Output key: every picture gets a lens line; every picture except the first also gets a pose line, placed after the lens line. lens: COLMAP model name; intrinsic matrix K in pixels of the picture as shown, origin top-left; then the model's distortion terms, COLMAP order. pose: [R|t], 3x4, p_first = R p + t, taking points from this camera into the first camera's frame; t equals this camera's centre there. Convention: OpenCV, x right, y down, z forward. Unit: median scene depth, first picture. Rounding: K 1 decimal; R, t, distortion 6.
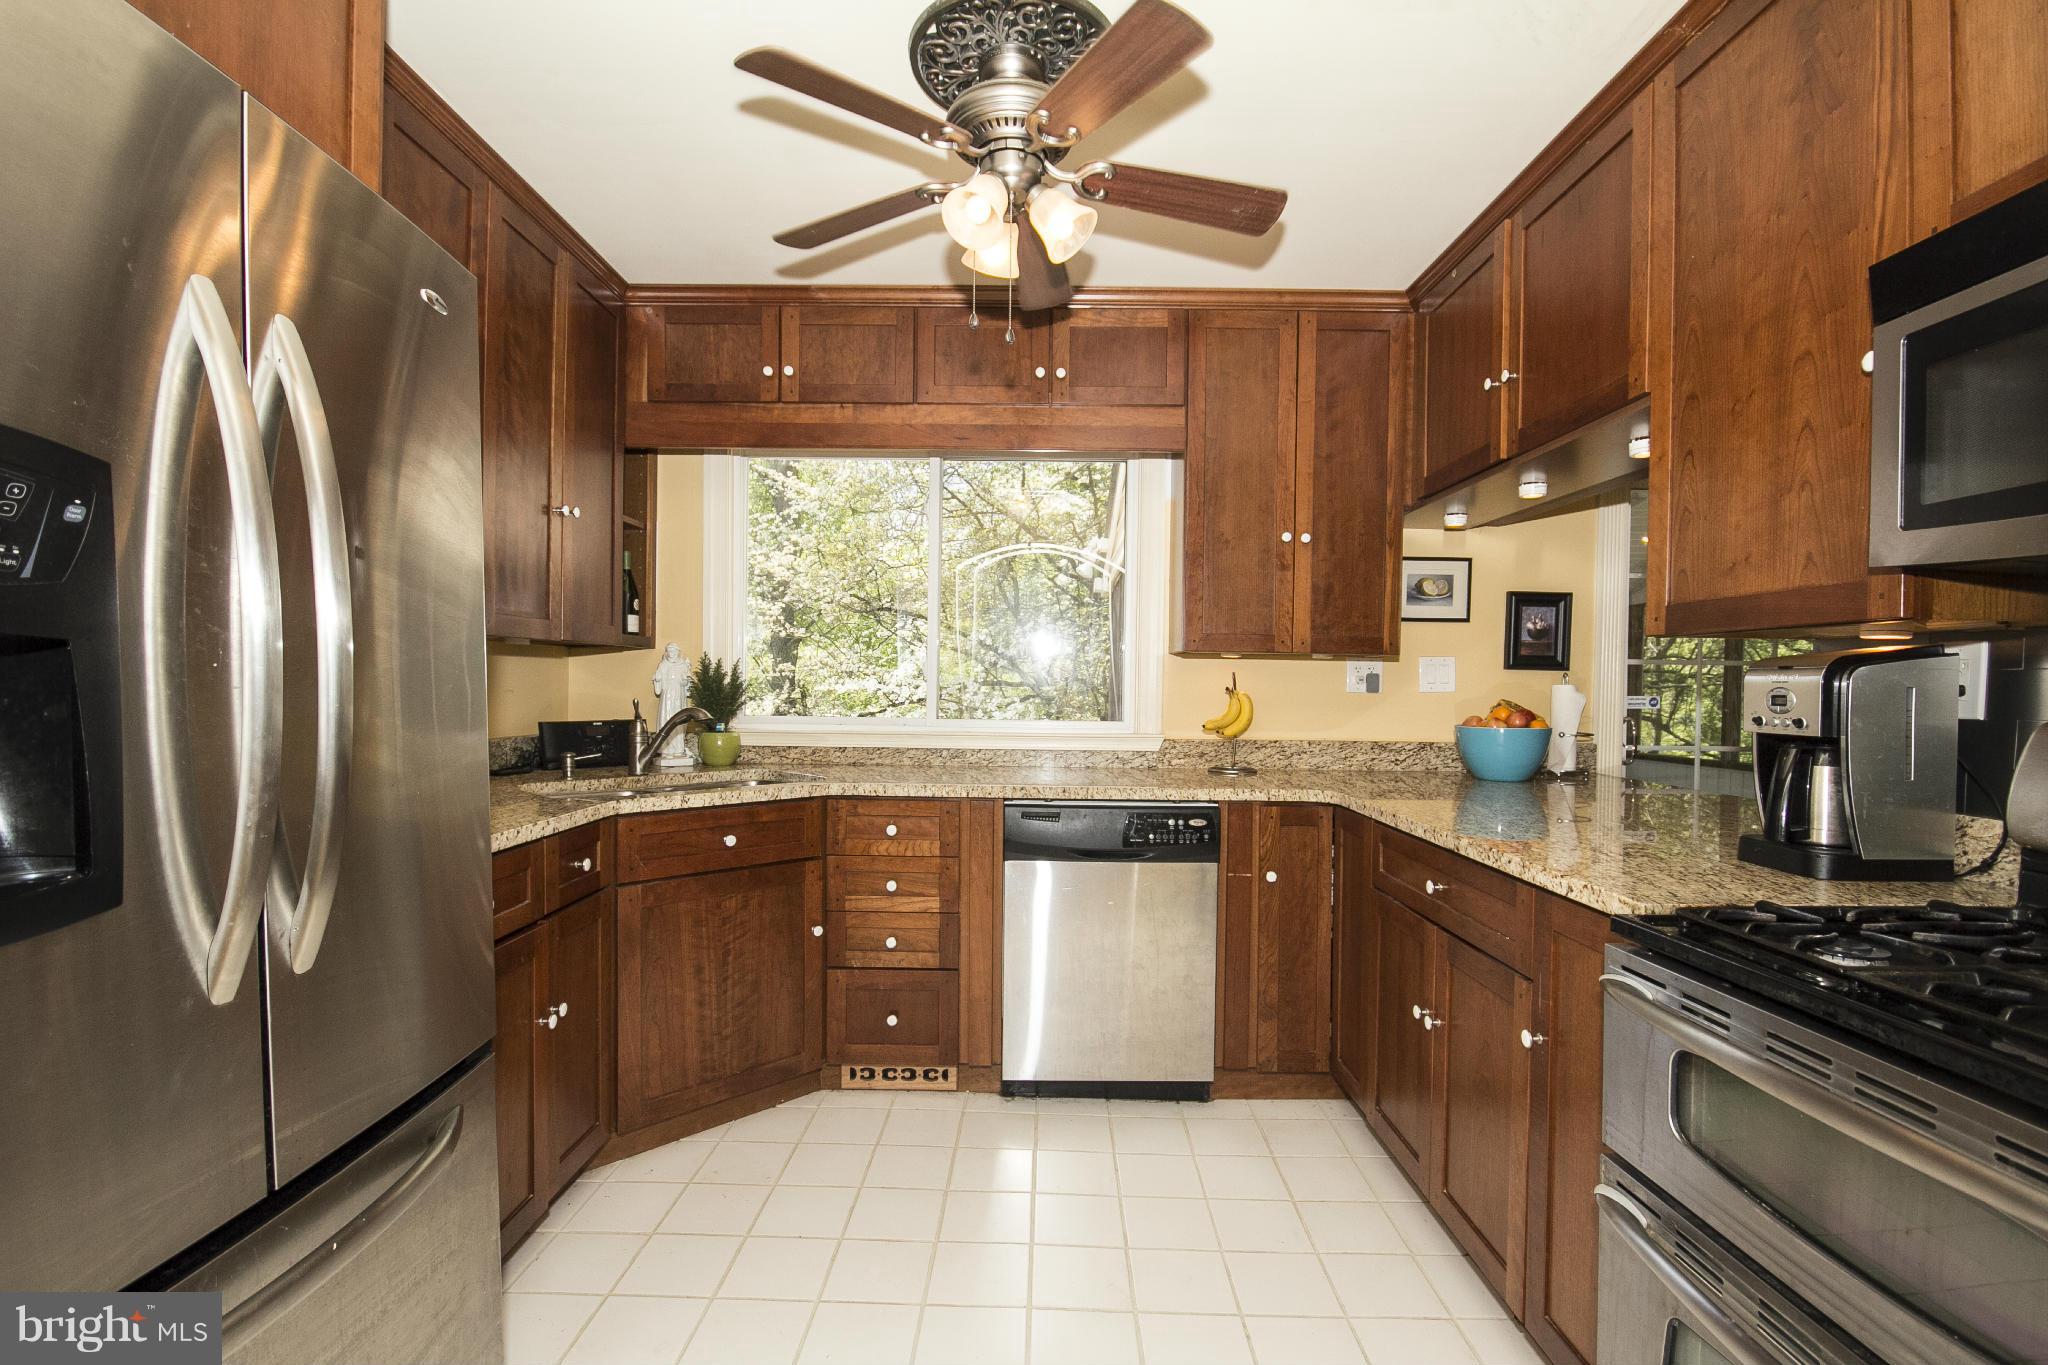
lens RADIAL K [[946.9, 0, 1029.6], [0, 946.9, 698.1], [0, 0, 1]] dist [-0.009798, -0.003396]
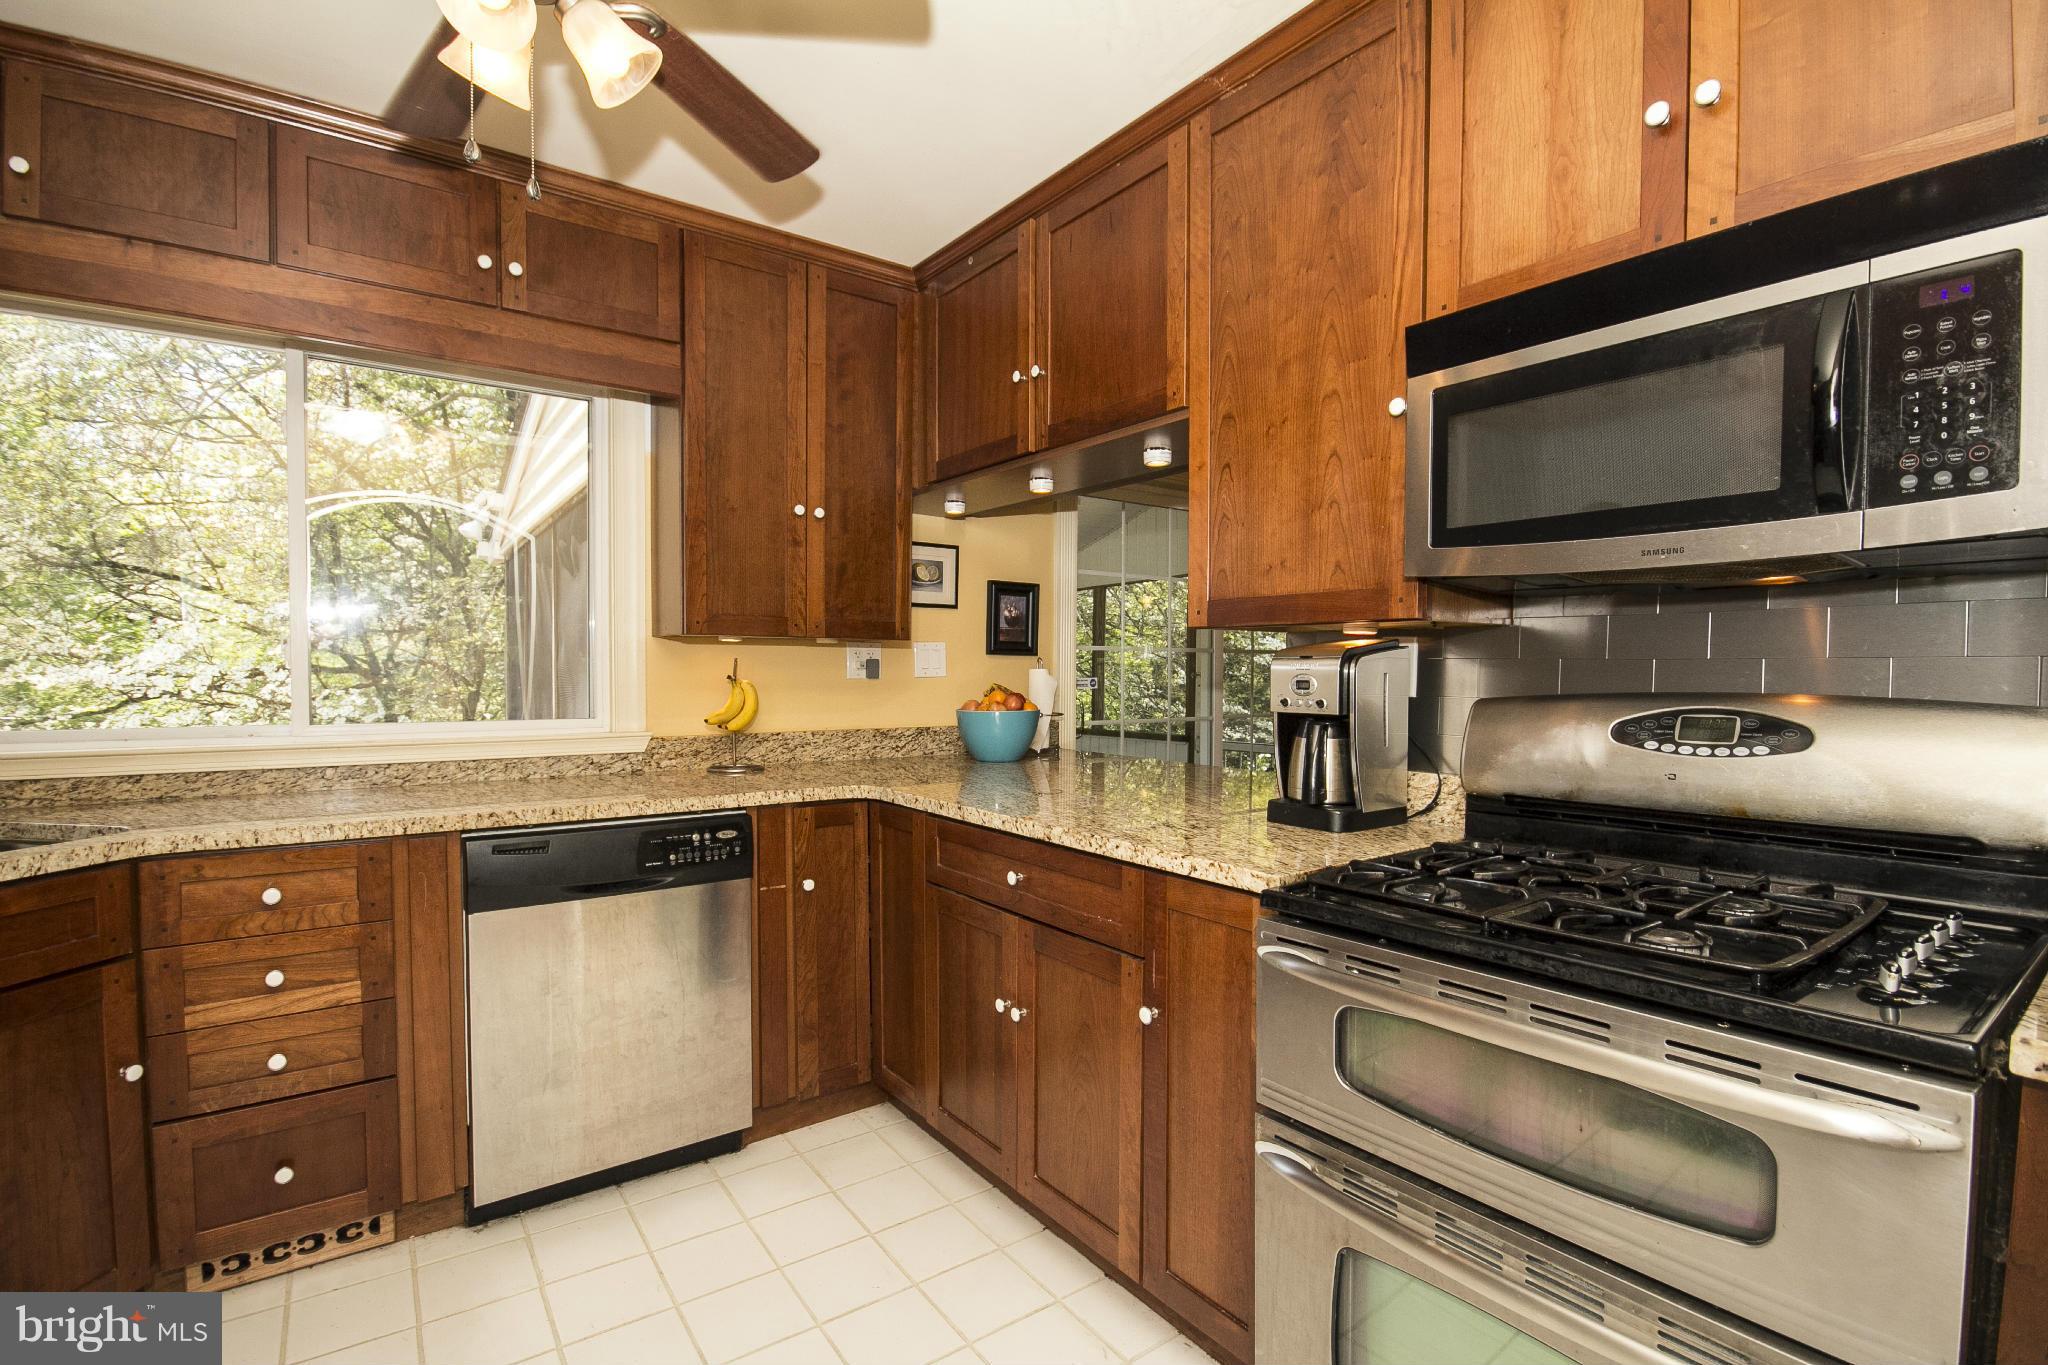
lens RADIAL K [[946.9, 0, 1029.6], [0, 946.9, 698.1], [0, 0, 1]] dist [-0.009798, -0.003396]
pose [[0.798804, -0.027209, 0.600975, -0.113649], [0.015063, 0.999568, 0.025234, -0.009373], [-0.601402, -0.011104, 0.798869, 0.149291]]
